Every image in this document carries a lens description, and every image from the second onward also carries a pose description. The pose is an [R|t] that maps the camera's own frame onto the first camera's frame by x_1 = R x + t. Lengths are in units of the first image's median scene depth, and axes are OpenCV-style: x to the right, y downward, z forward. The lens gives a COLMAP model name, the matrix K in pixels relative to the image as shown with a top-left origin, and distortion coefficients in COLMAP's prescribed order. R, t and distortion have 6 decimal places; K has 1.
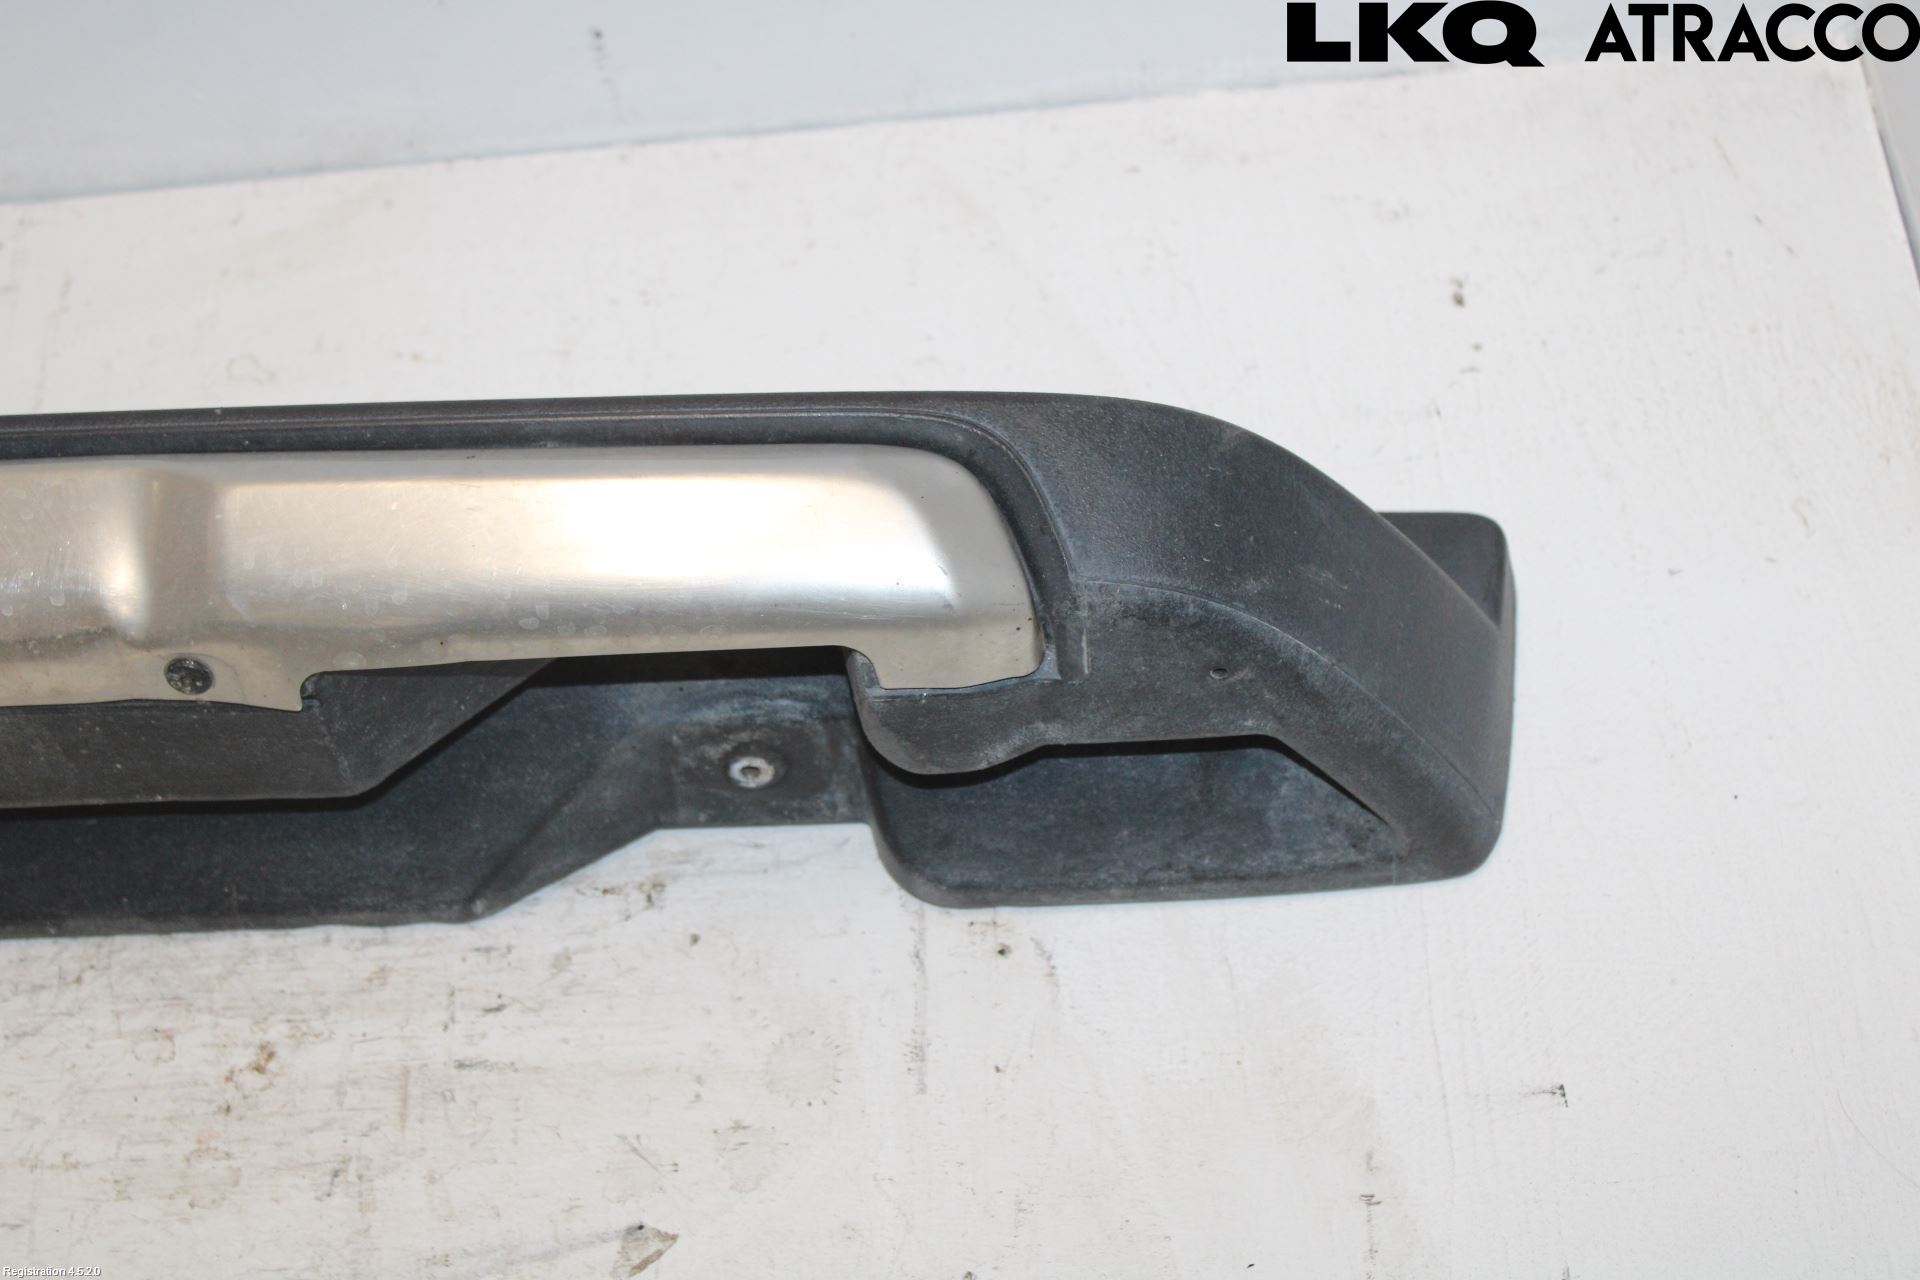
lens RADIAL K [[3774.7, 0, 960.0], [0, 3774.7, 640.0], [0, 0, 1]] dist [0.010976, 0.481395]
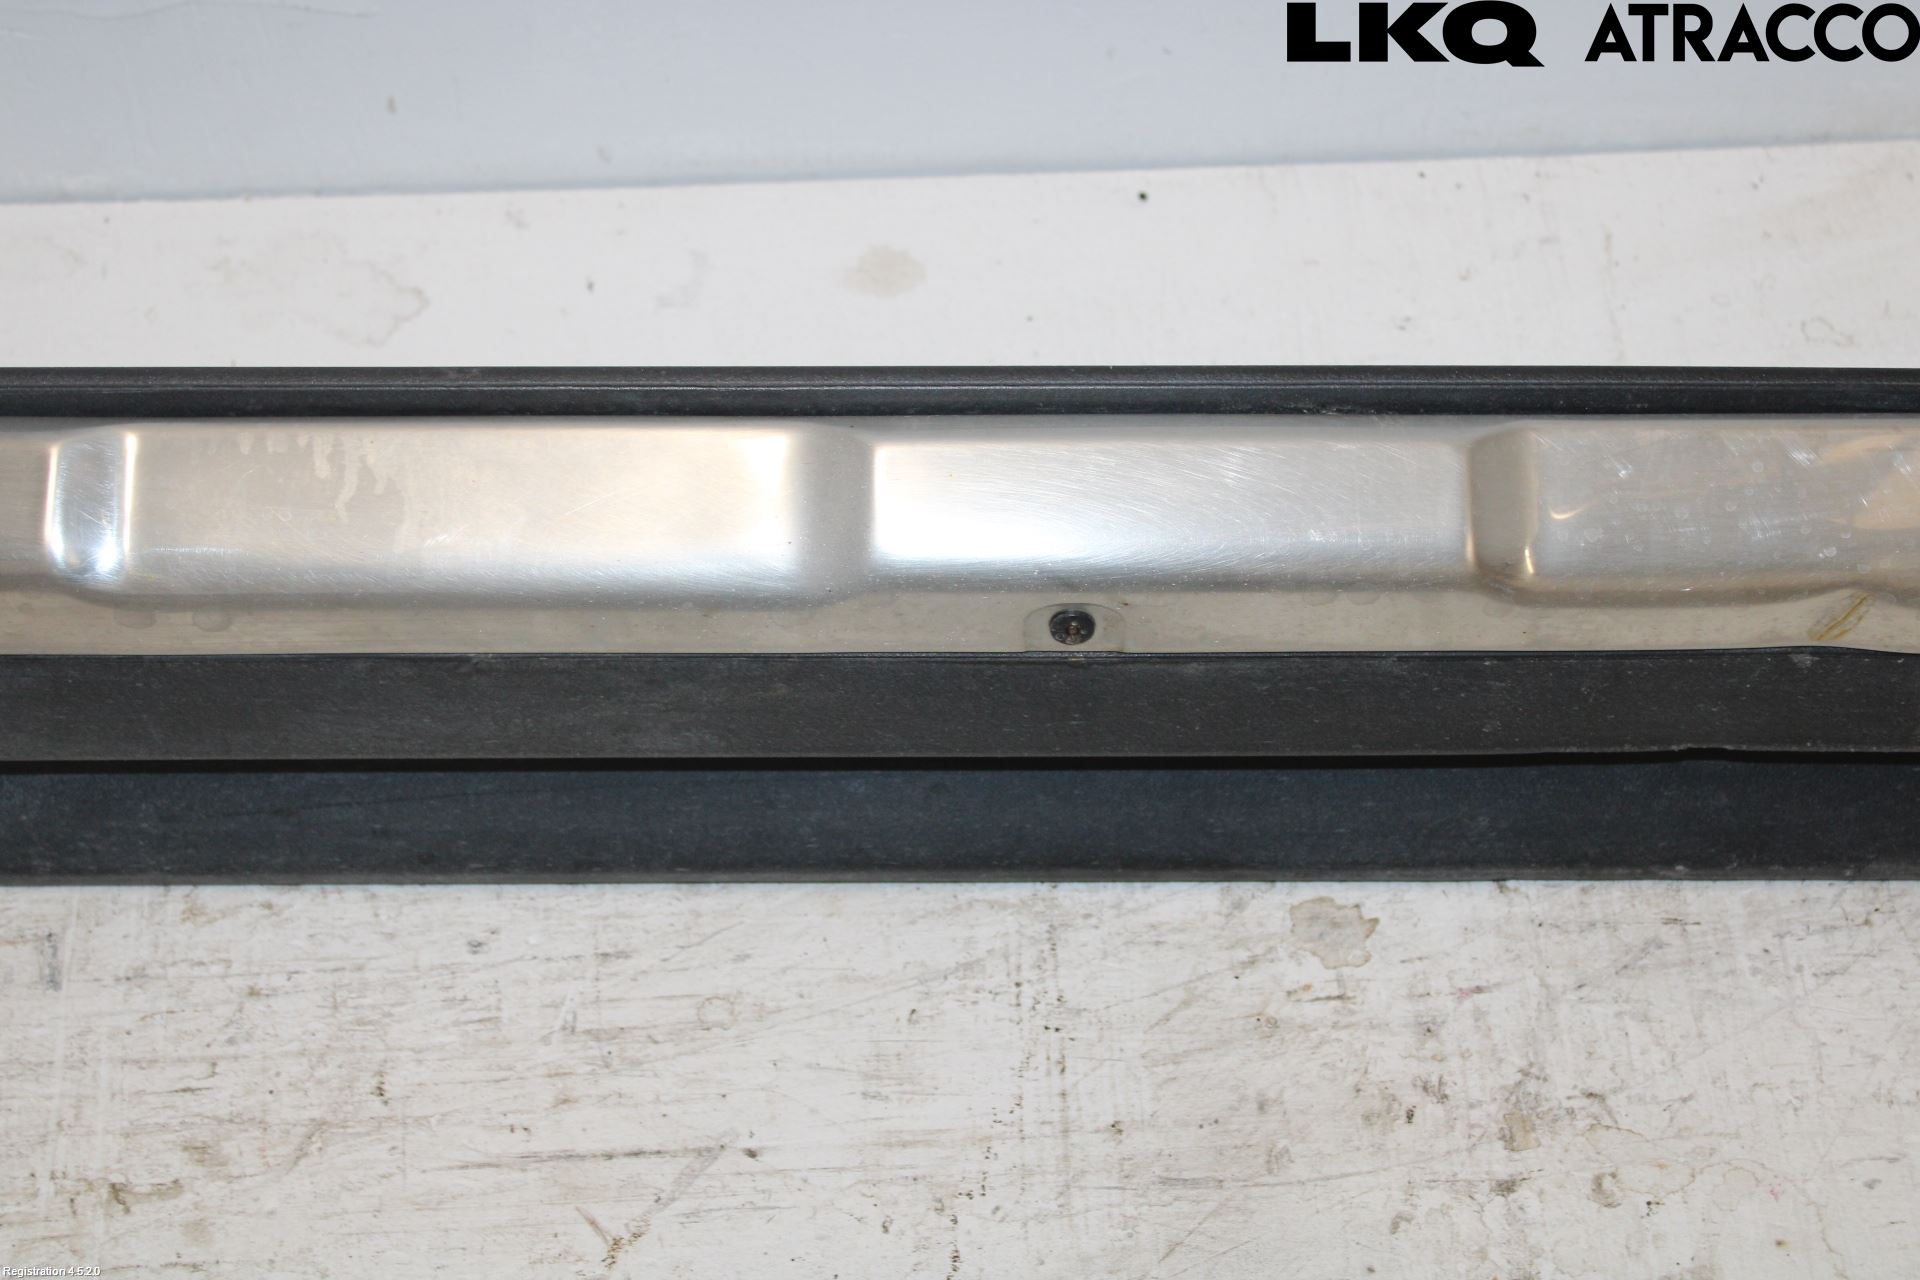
lens RADIAL K [[3774.7, 0, 960.0], [0, 3774.7, 640.0], [0, 0, 1]] dist [0.010976, 0.481395]
pose [[0.990140, 0.043610, 0.133120, -0.628196], [-0.043955, 0.999033, -0.000347, 0.025313], [-0.133006, -0.005507, 0.991100, 0.019788]]
